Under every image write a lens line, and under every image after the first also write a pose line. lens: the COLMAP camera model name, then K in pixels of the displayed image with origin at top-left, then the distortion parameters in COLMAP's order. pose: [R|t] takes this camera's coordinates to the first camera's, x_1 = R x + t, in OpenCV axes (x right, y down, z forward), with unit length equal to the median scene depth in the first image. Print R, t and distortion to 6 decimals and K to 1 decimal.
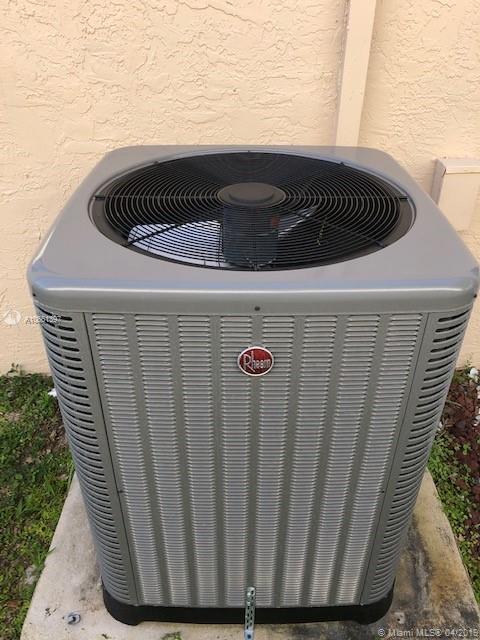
lens RADIAL K [[526.3, 0, 240.0], [0, 526.3, 320.0], [0, 0, 1]] dist [-0.076337, 0.106306]
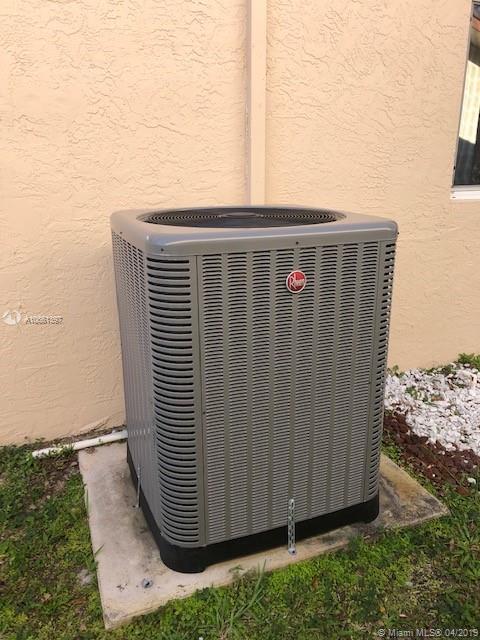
lens RADIAL K [[526.3, 0, 240.0], [0, 526.3, 320.0], [0, 0, 1]] dist [-0.076337, 0.106306]
pose [[0.931227, -0.117153, 0.345097, -0.413317], [0.212005, 0.944353, -0.251497, 0.328764], [-0.296430, 0.307363, 0.904244, -0.229009]]
